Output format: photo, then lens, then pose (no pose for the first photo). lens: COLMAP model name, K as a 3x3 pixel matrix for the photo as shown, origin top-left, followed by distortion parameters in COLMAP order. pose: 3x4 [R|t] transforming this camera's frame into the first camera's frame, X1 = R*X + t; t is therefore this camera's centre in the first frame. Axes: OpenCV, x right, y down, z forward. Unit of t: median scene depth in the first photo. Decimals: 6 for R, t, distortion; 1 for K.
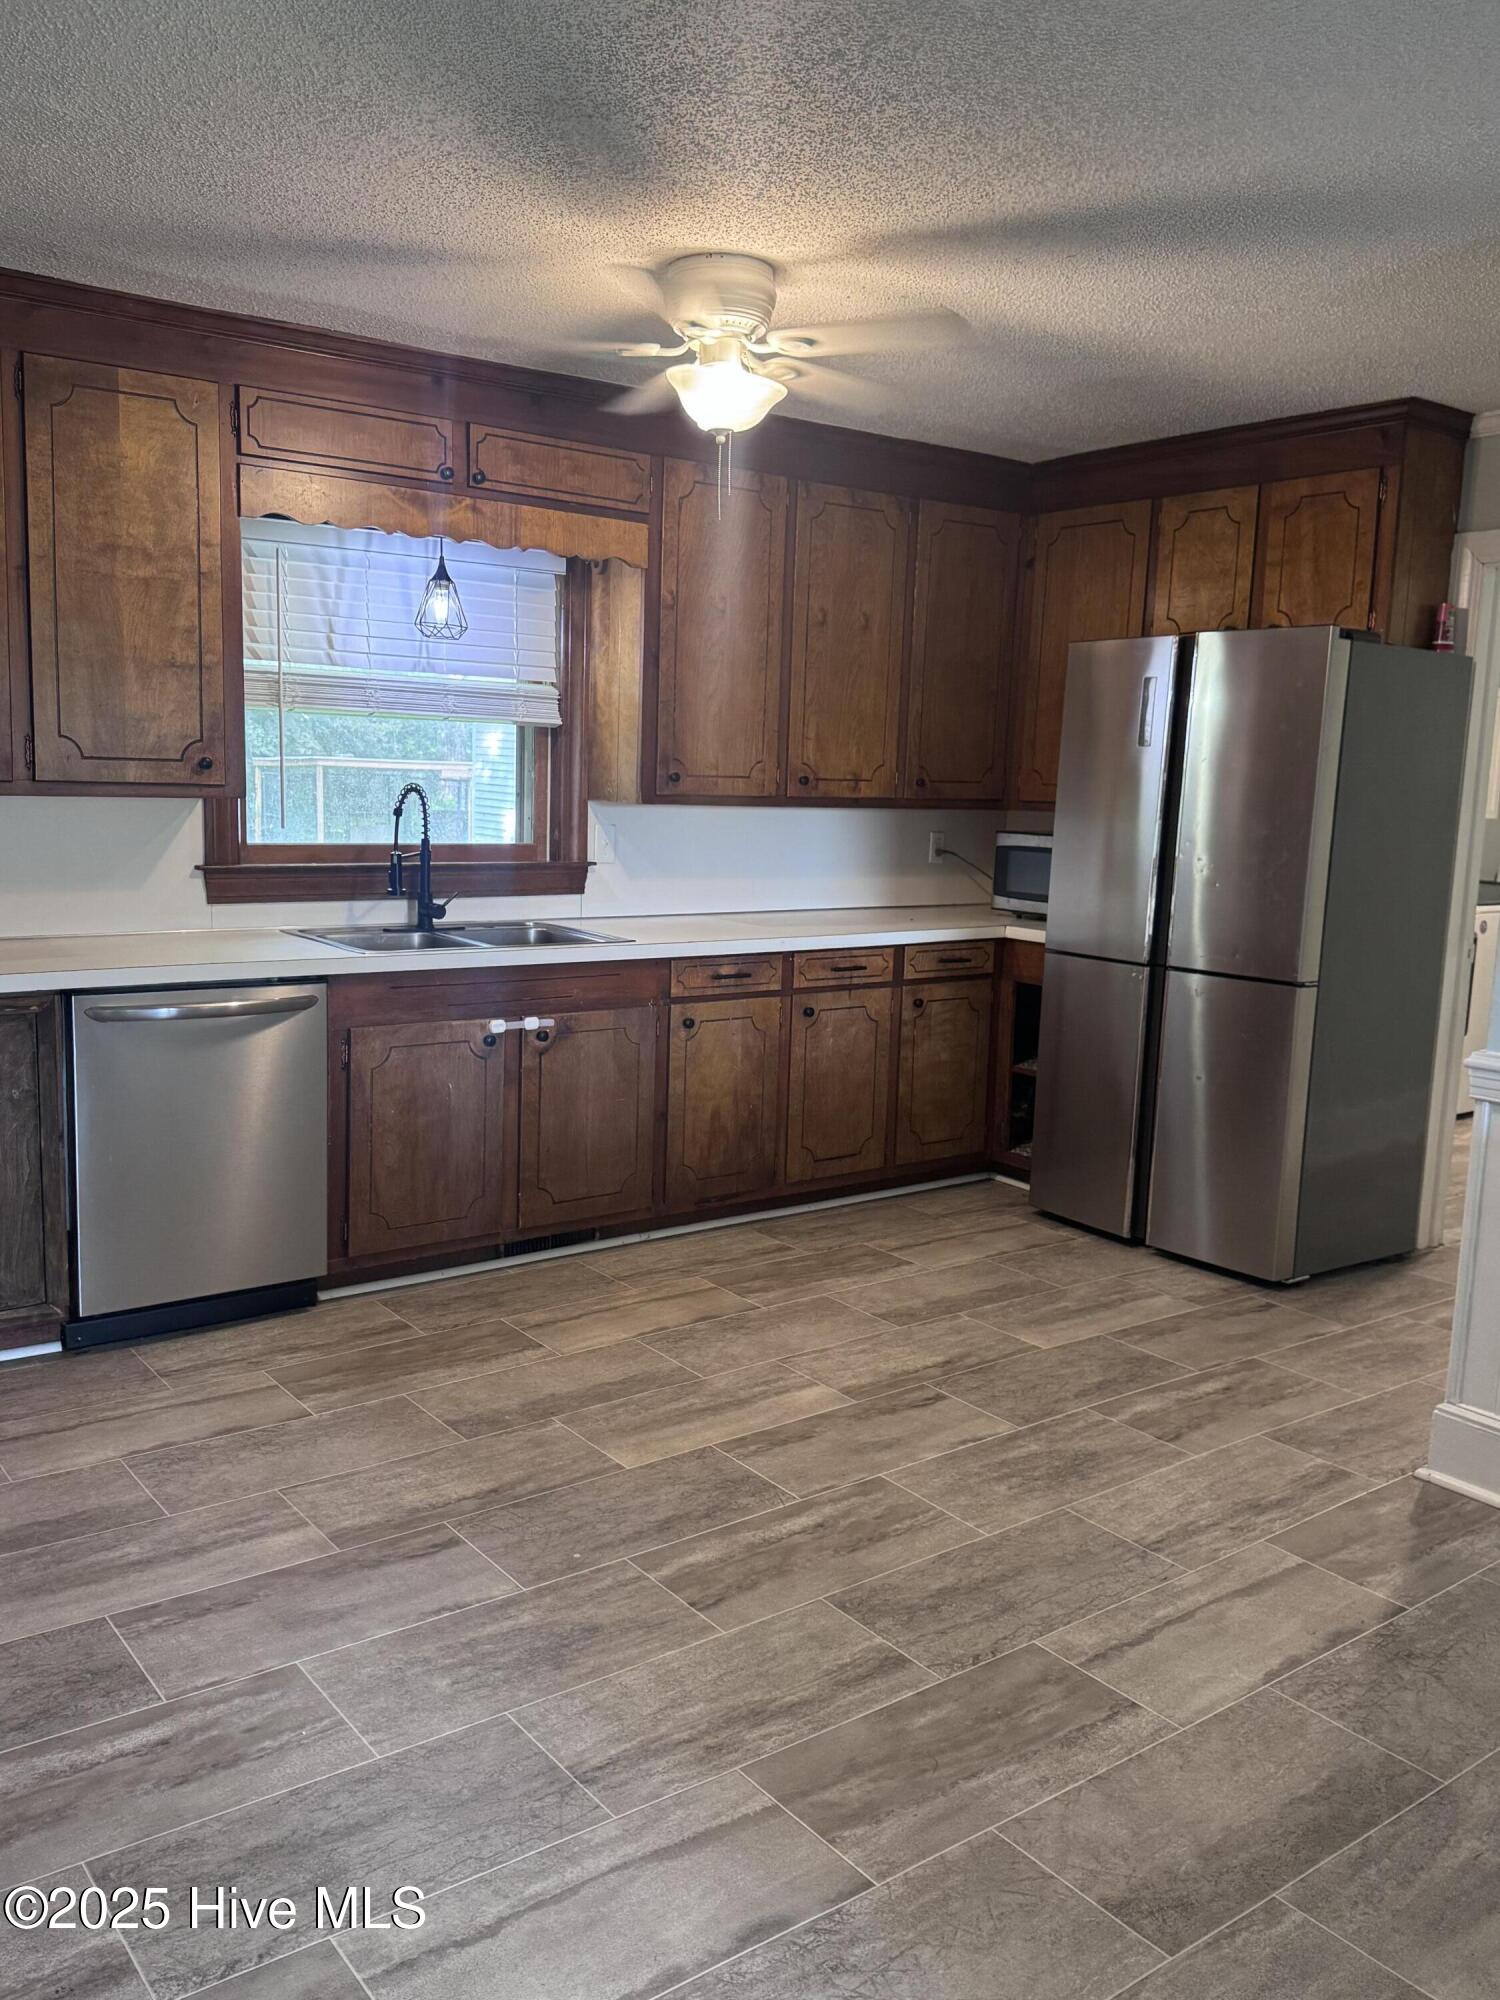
lens RADIAL K [[1641.7, 0, 739.3], [0, 1641.7, 1001.6], [0, 0, 1]] dist [0.193783, -0.420120]
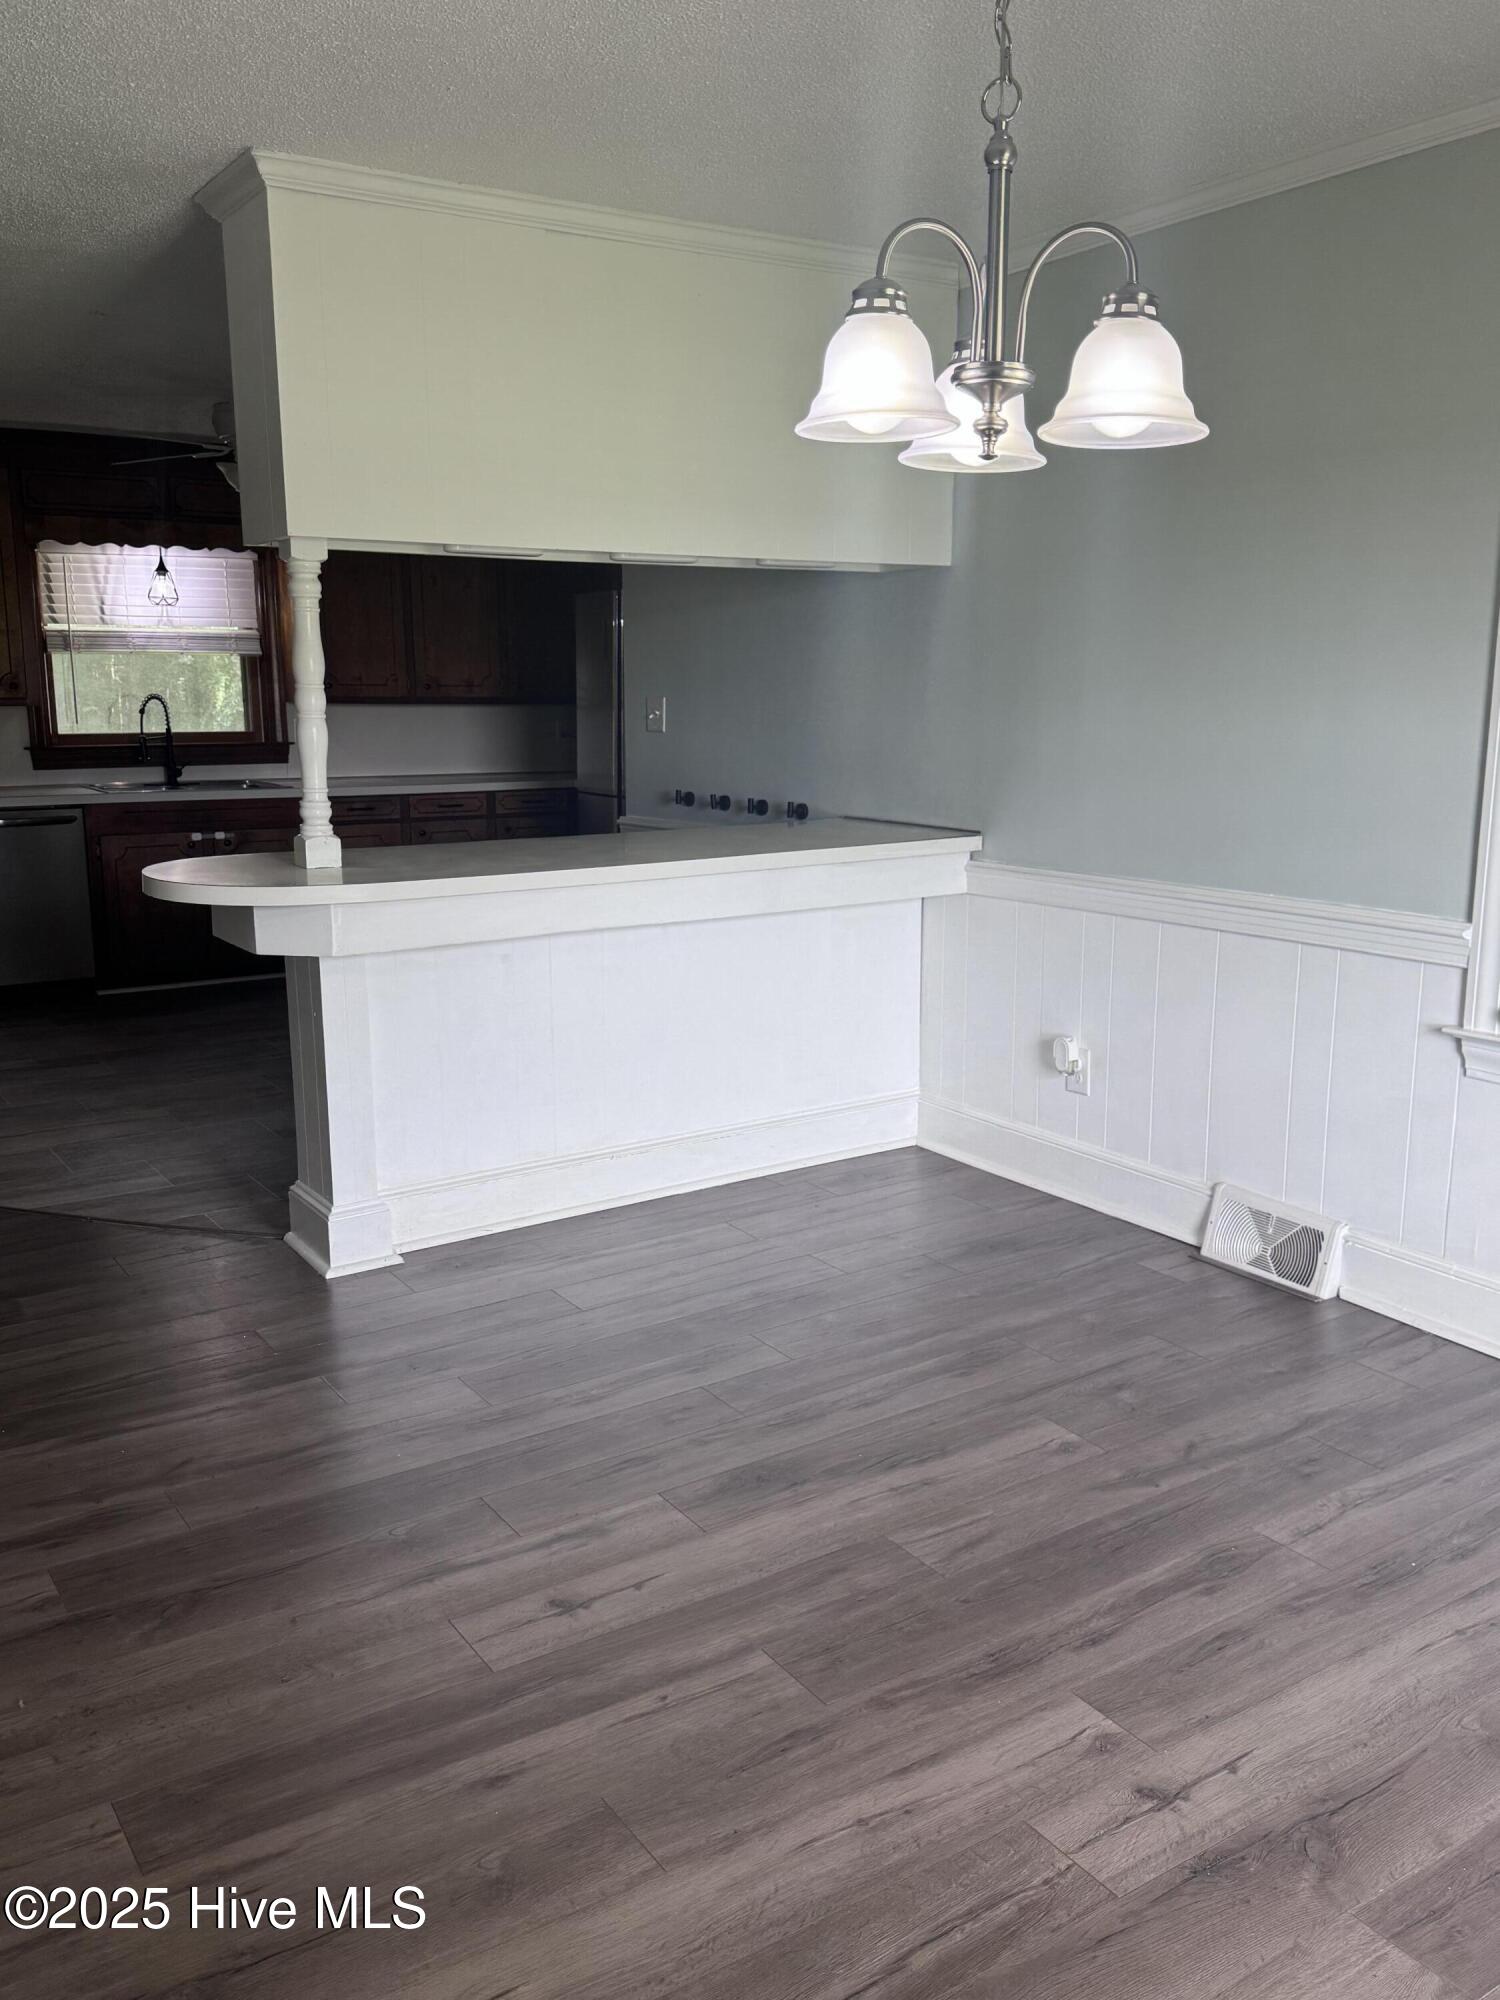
lens RADIAL K [[1641.7, 0, 739.3], [0, 1641.7, 1001.6], [0, 0, 1]] dist [0.193783, -0.420120]
pose [[0.997657, -0.020899, -0.065148, 0.517133], [0.023997, 0.998600, 0.047138, 0.116481], [0.064072, -0.048591, 0.996762, -0.680561]]
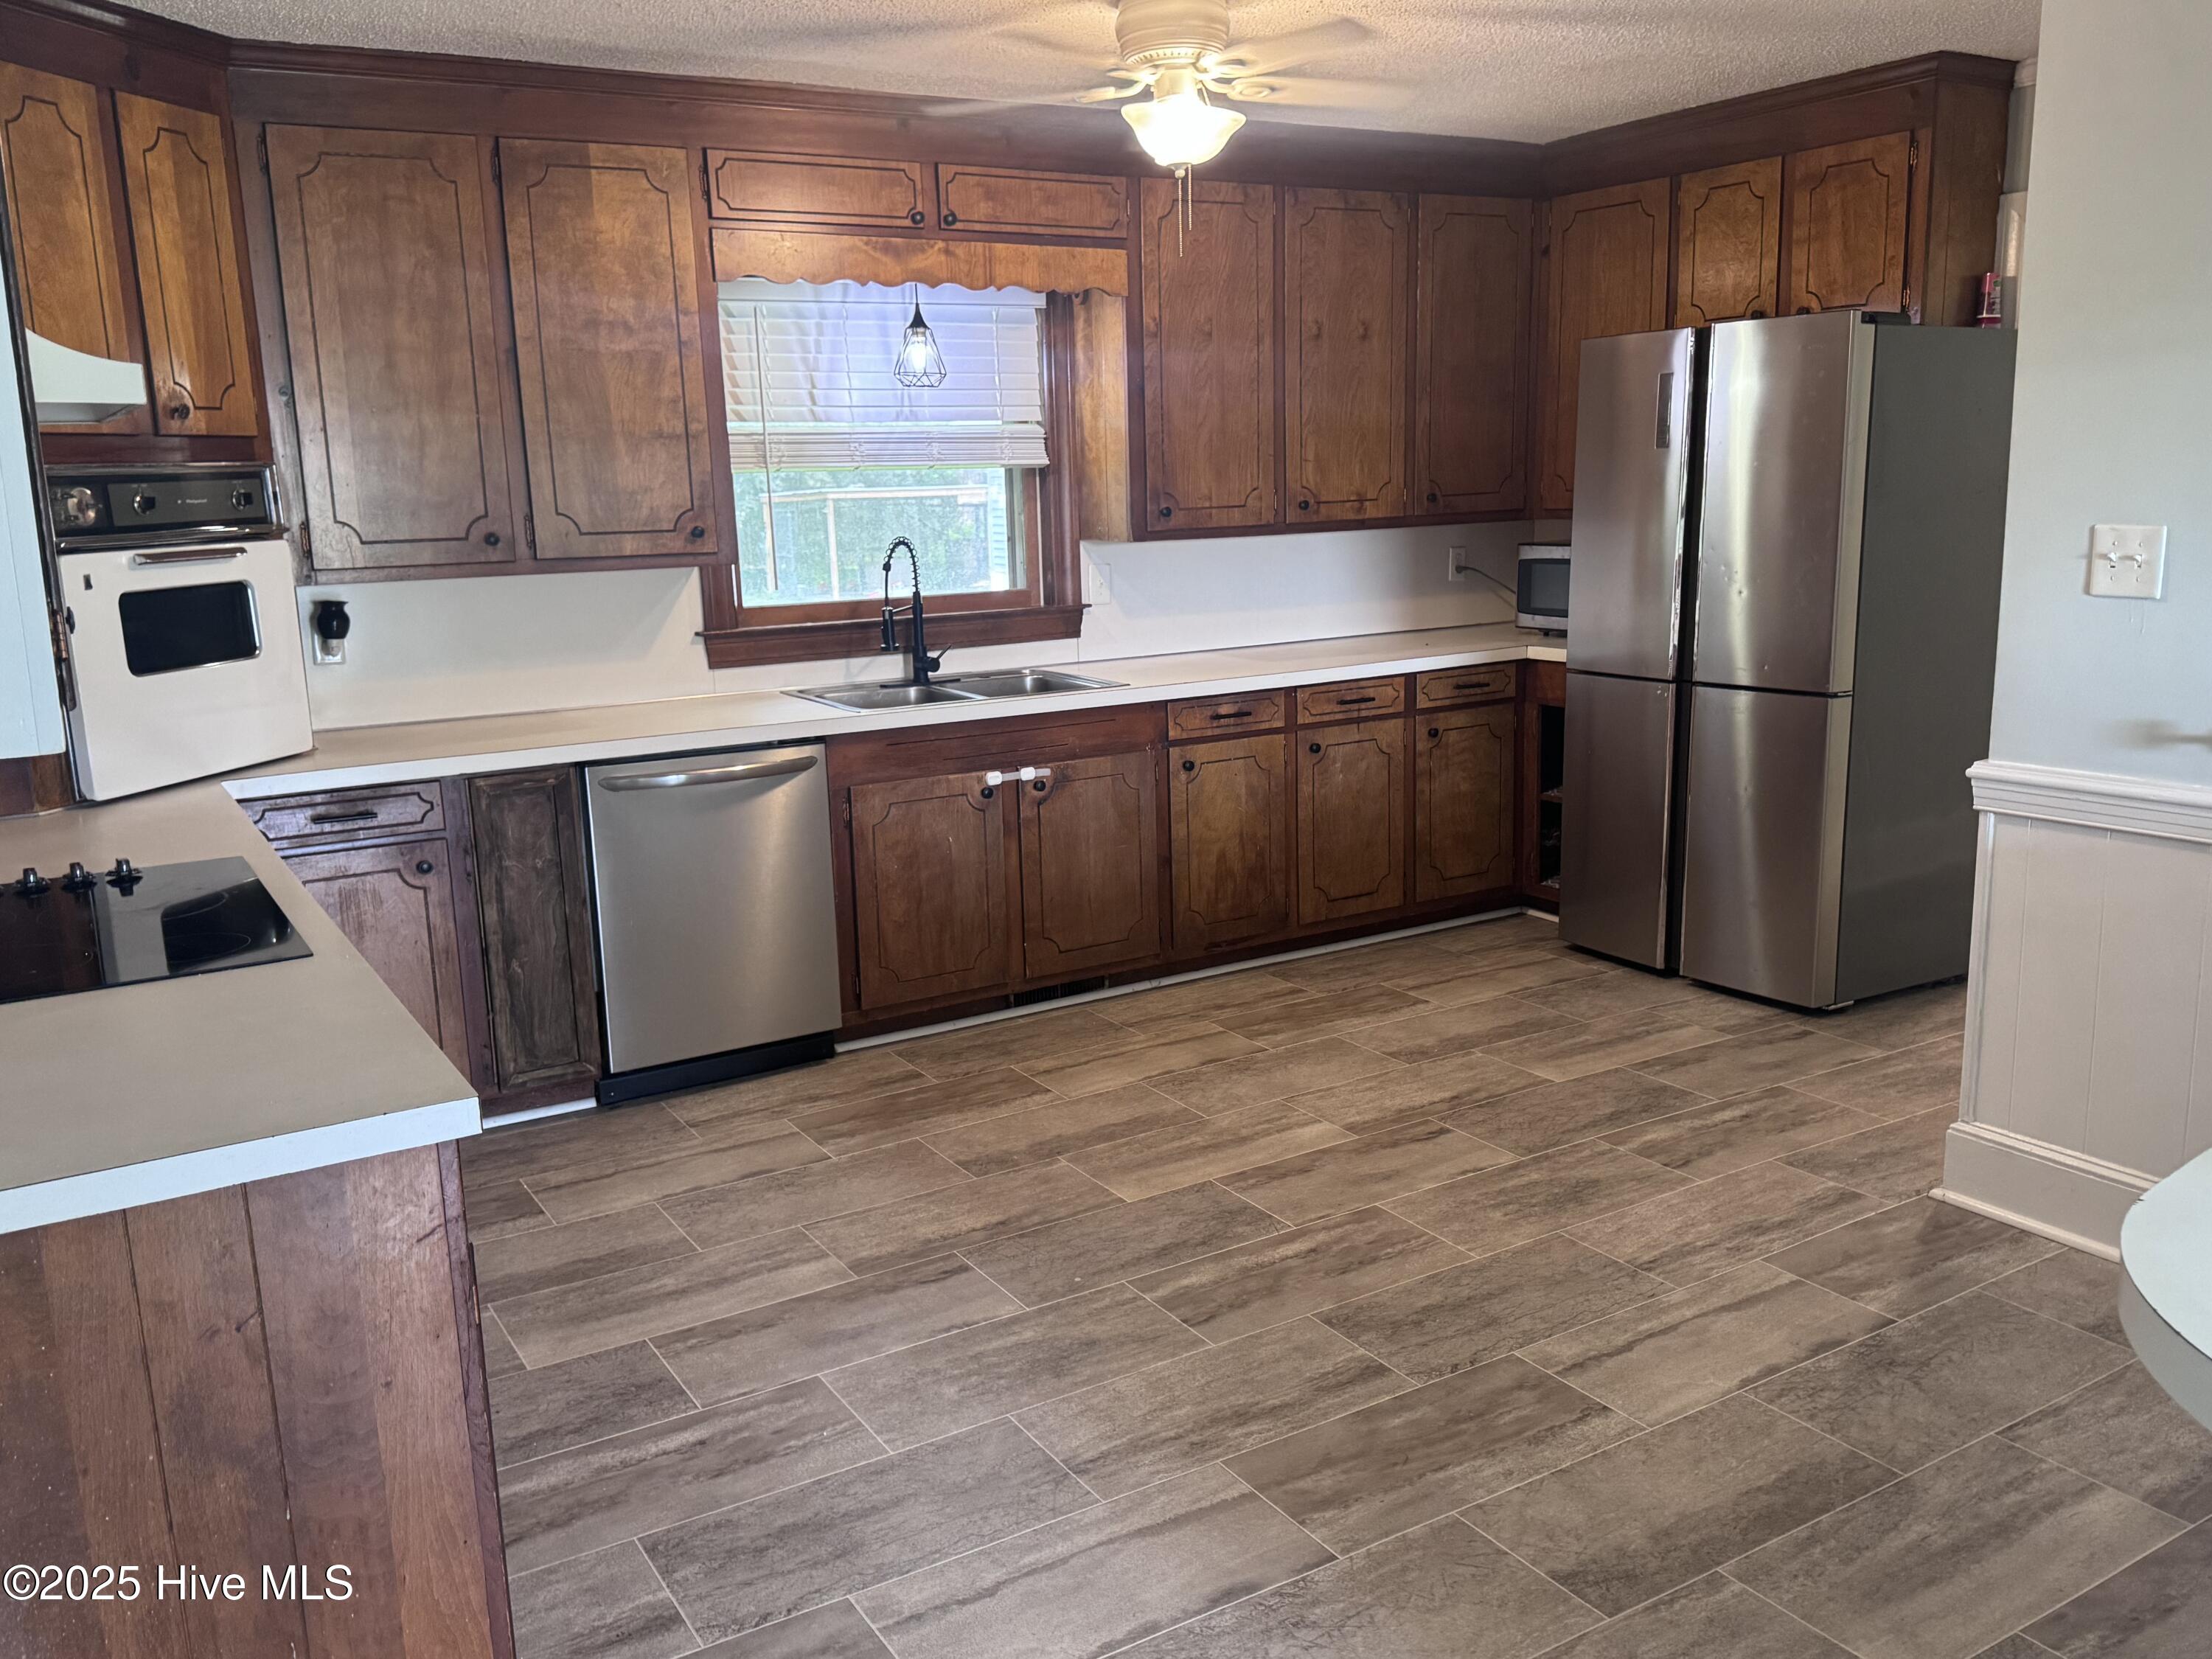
lens RADIAL K [[1813.6, 0, 1107.4], [0, 1813.6, 830.6], [0, 0, 1]] dist [0.189260, -0.366127]
pose [[0.993351, -0.040830, -0.107646, 0.038791], [0.046475, 0.997644, 0.050464, -0.005716], [0.105332, -0.055132, 0.992908, -0.087915]]
